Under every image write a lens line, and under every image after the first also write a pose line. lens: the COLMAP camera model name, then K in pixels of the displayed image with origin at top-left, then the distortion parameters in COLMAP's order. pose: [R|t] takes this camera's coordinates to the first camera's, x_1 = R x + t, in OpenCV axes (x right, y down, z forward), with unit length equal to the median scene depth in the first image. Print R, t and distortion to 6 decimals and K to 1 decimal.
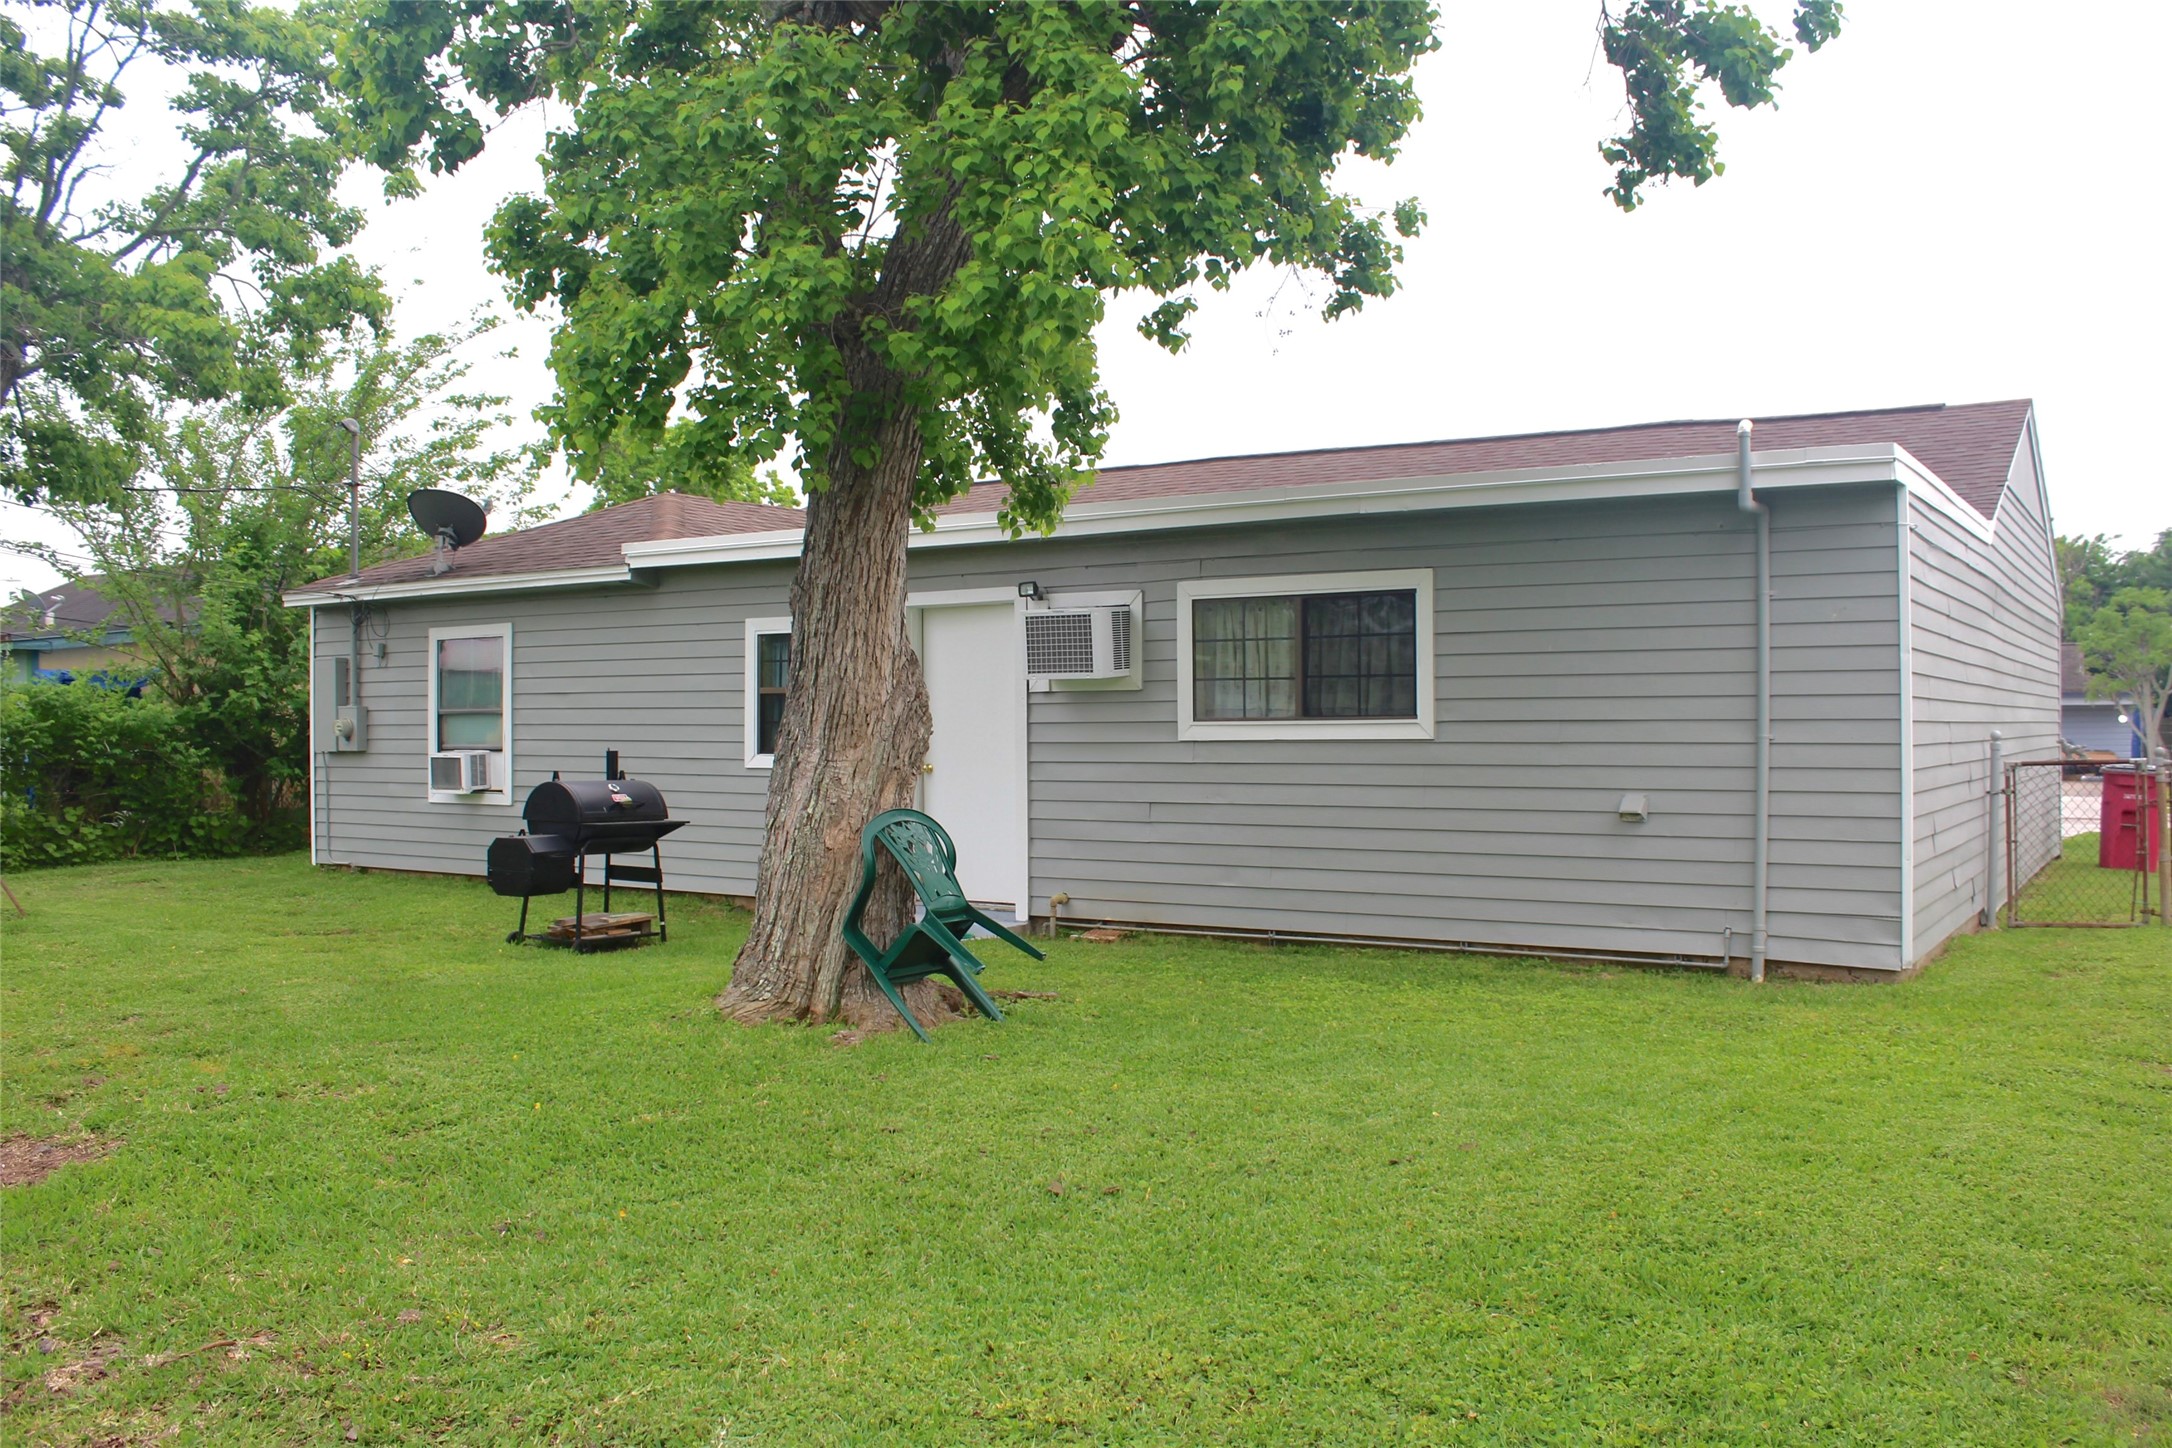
lens RADIAL K [[1827.3, 0, 1105.1], [0, 1827.3, 731.5], [0, 0, 1]] dist [-0.172919, 0.155100]
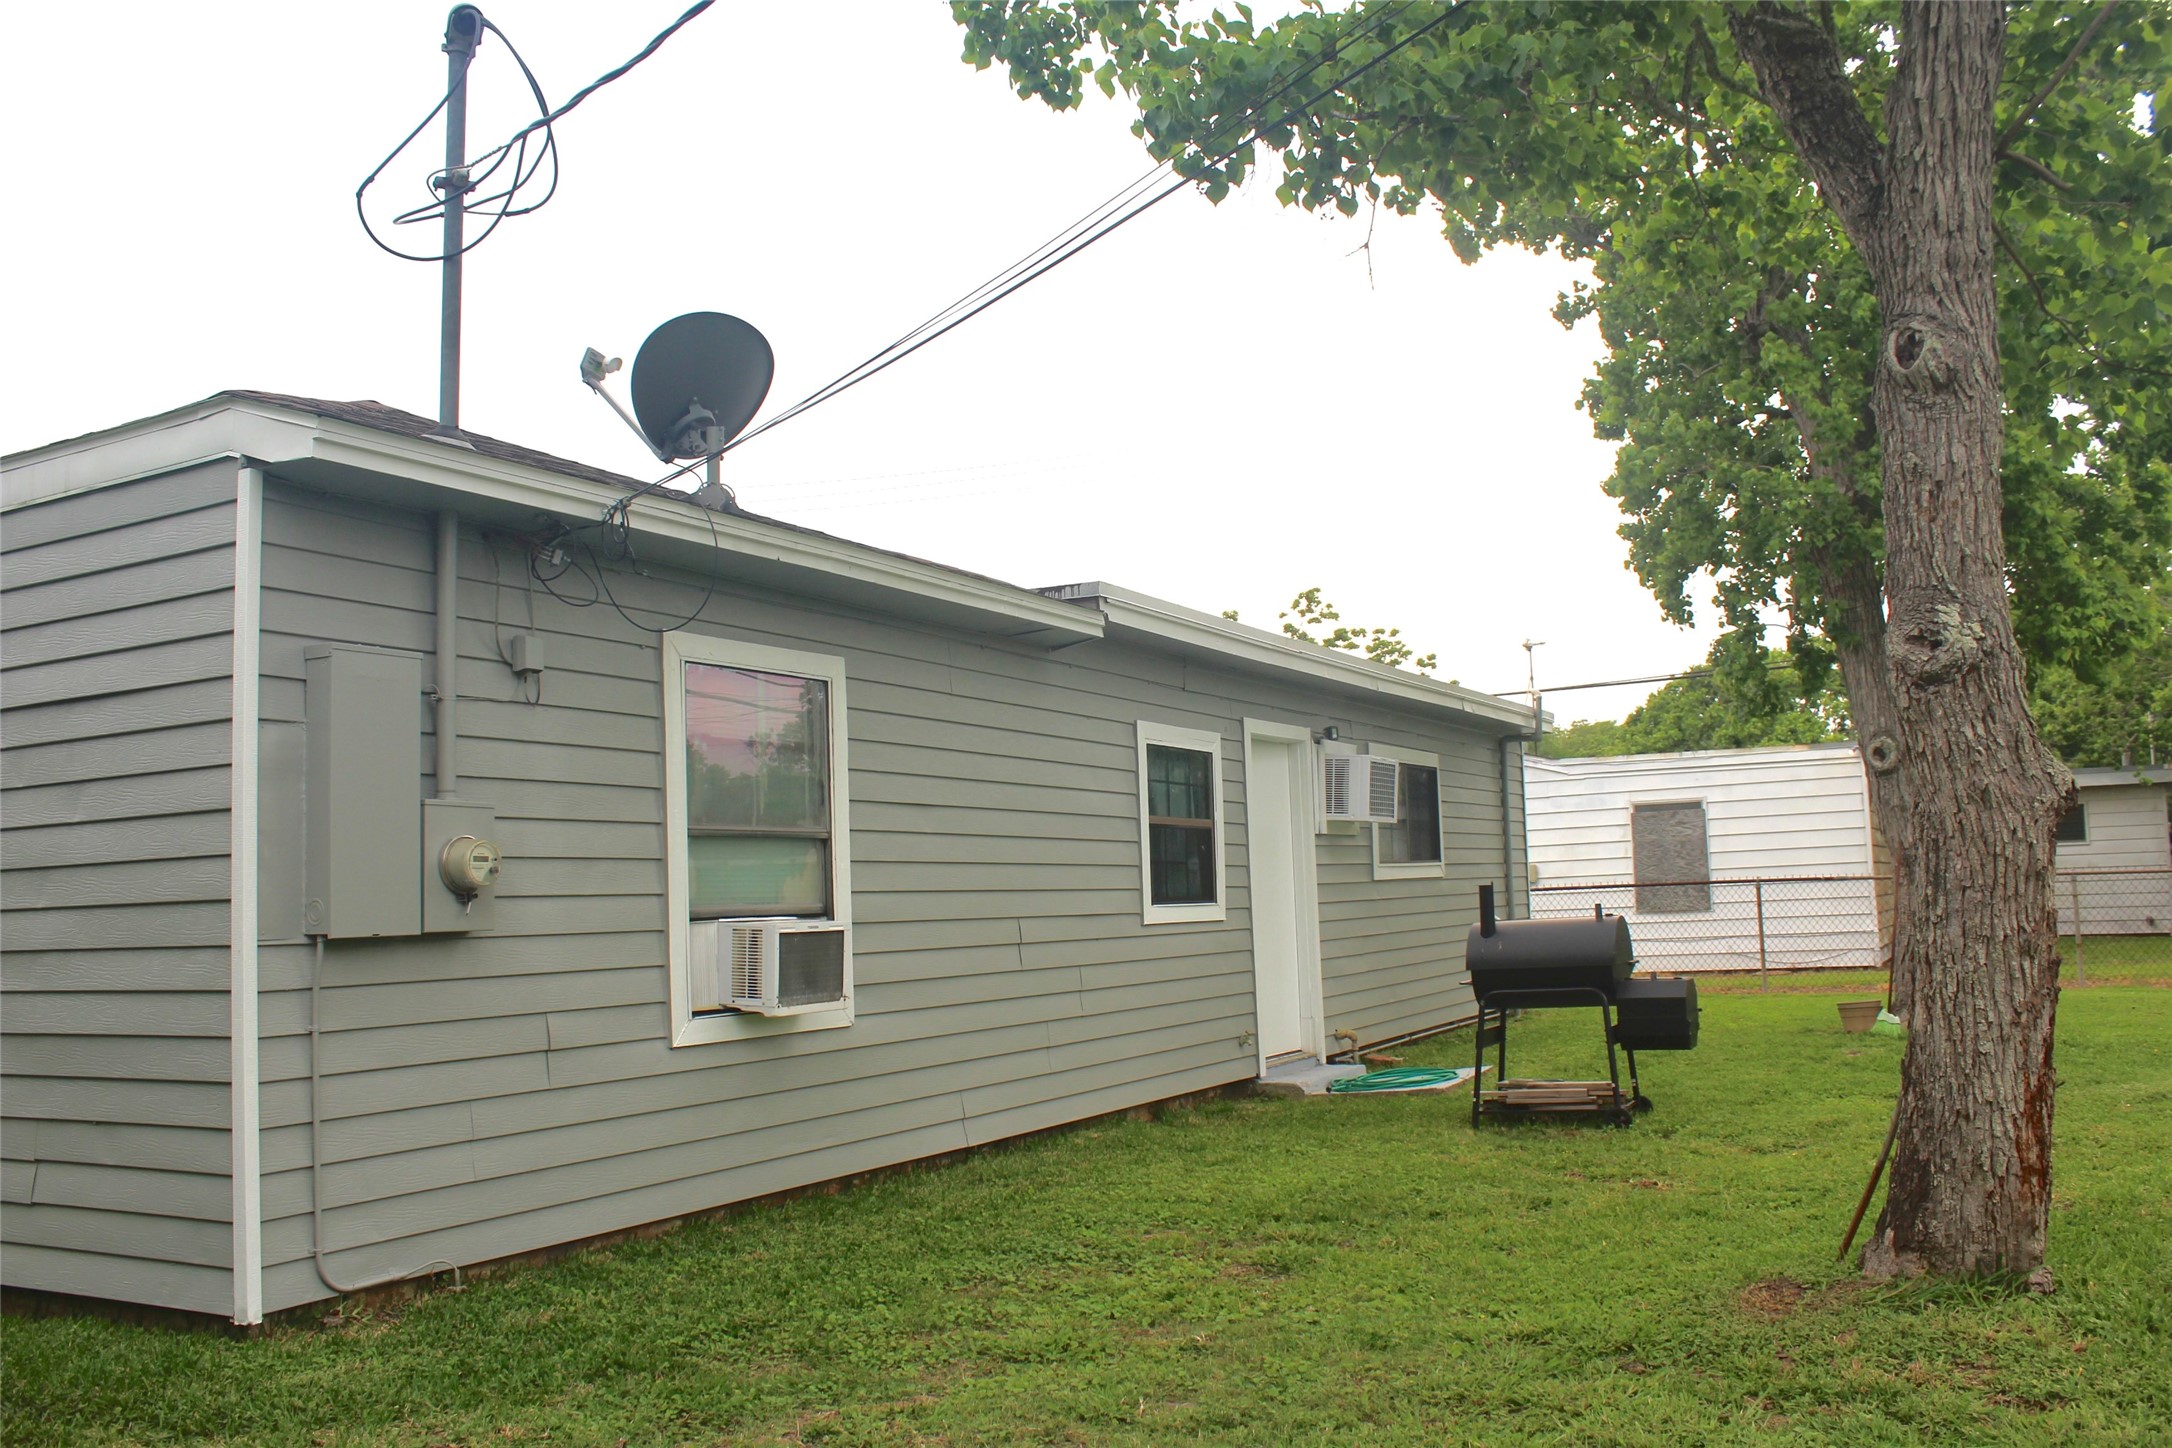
lens RADIAL K [[1841.9, 0, 1086.0], [0, 1841.9, 724.0], [0, 0, 1]] dist [-0.178031, 0.157397]
pose [[-0.089564, 0.102067, 0.990737, -0.870095], [0.041036, 0.994269, -0.098721, 0.011653], [-0.995135, 0.031814, -0.093239, 1.012336]]
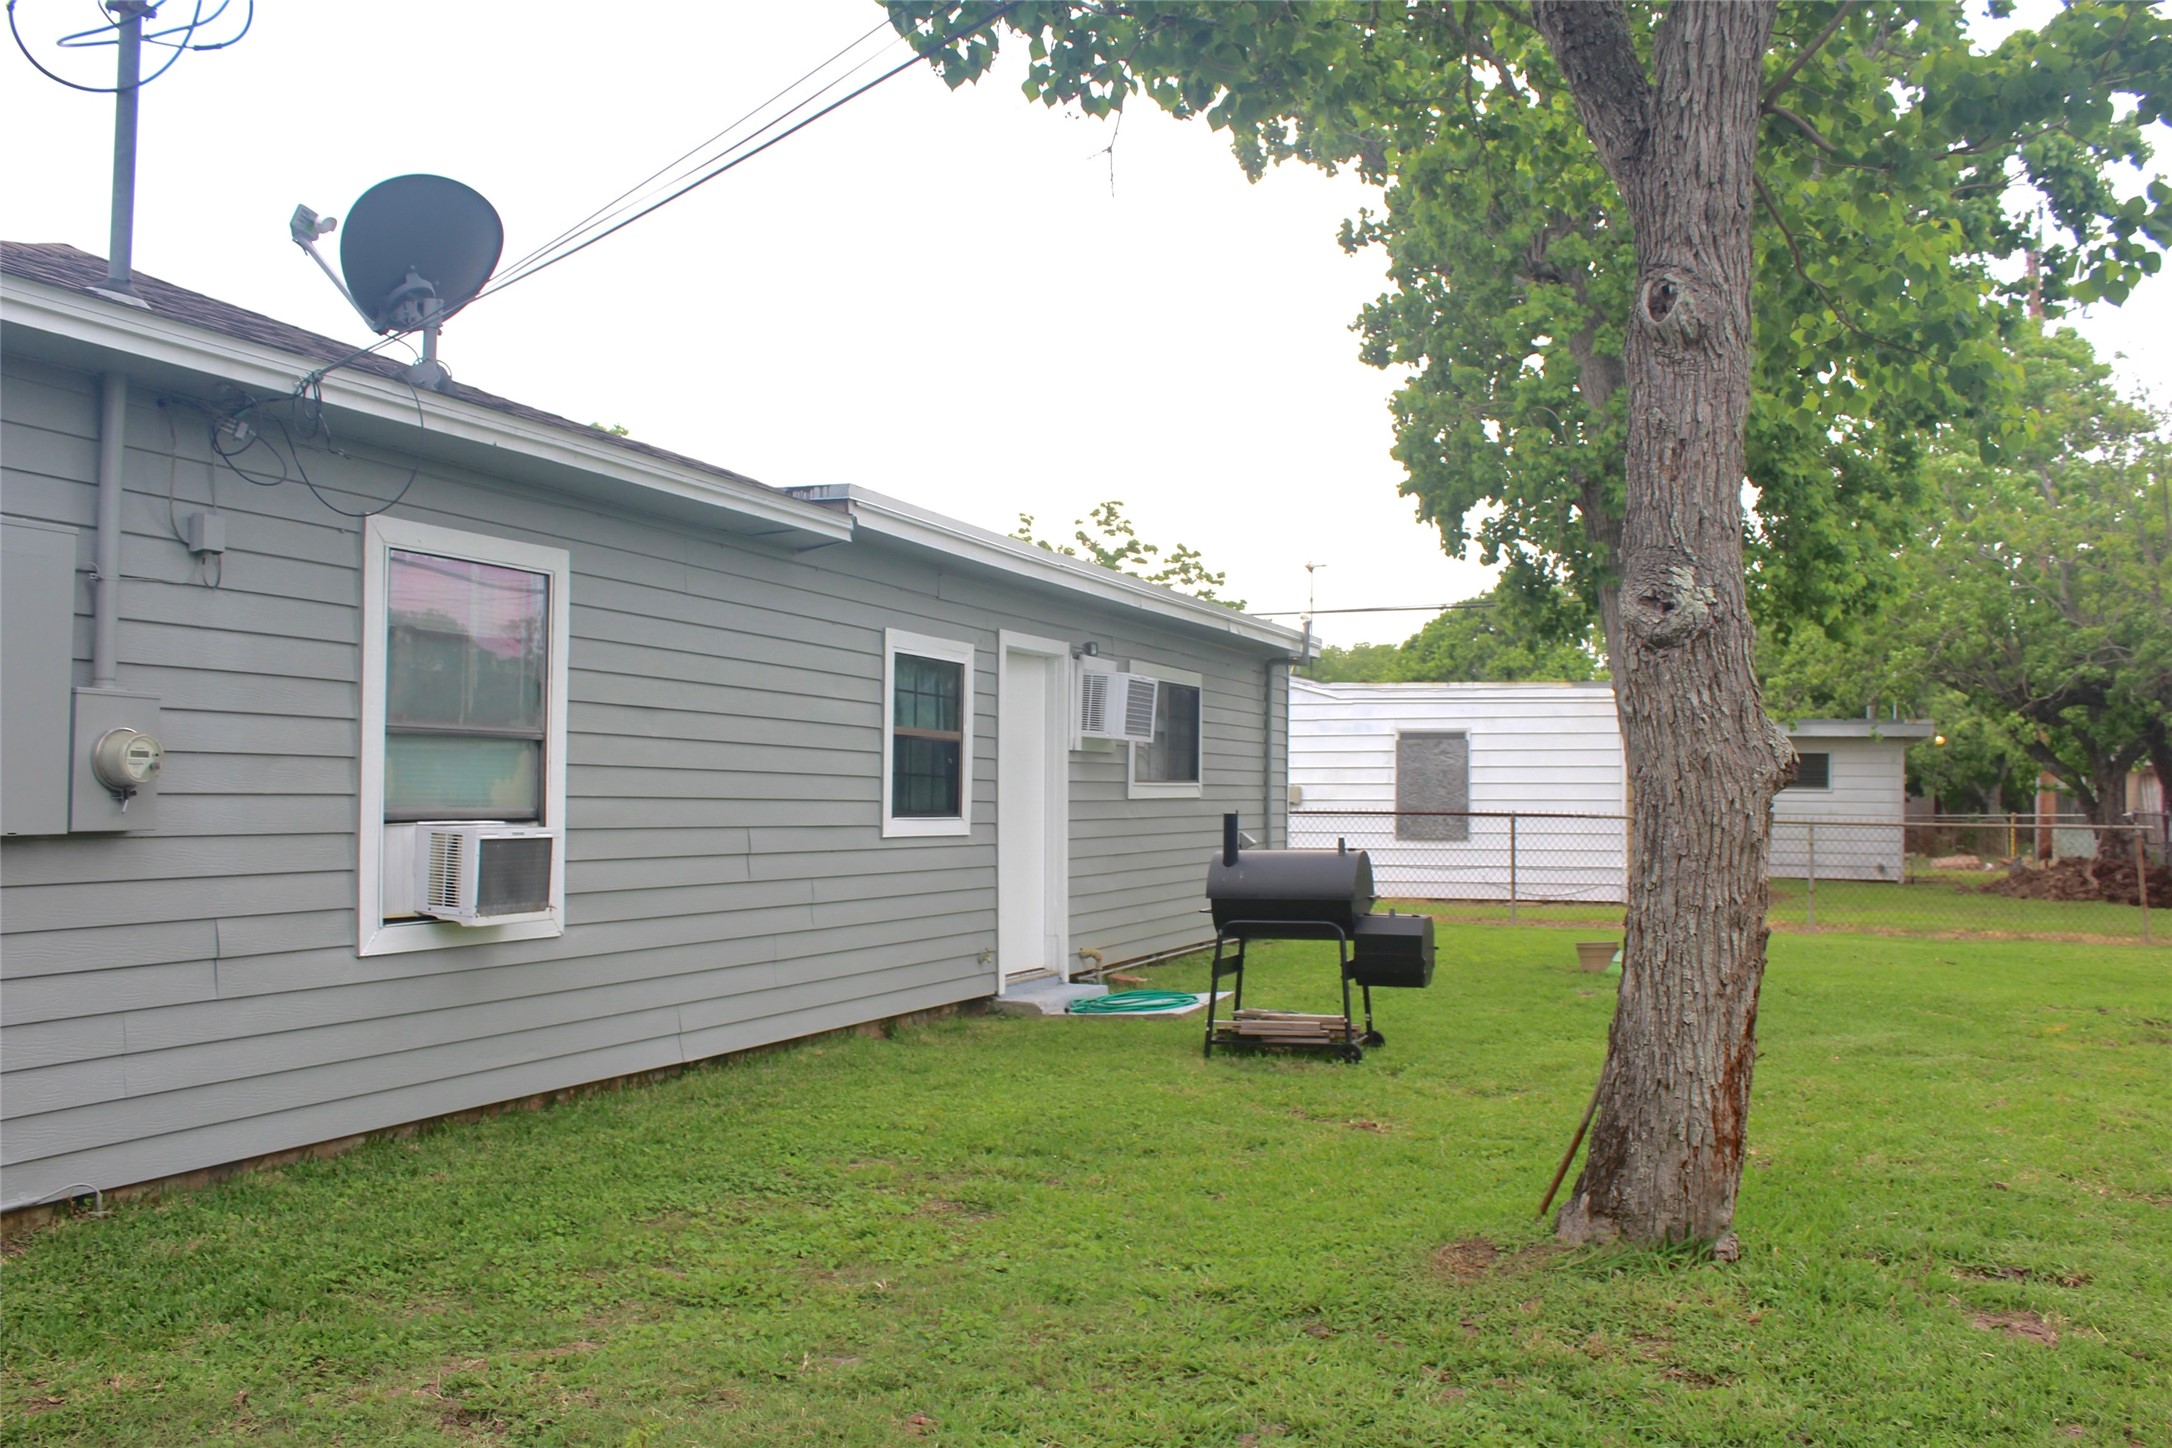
lens RADIAL K [[1827.3, 0, 1105.1], [0, 1827.3, 731.5], [0, 0, 1]] dist [-0.172919, 0.155100]
pose [[-0.213119, 0.035609, 0.976377, -0.852998], [0.000519, 0.999340, -0.036333, 0.004925], [-0.977026, -0.007236, -0.212997, 0.992353]]
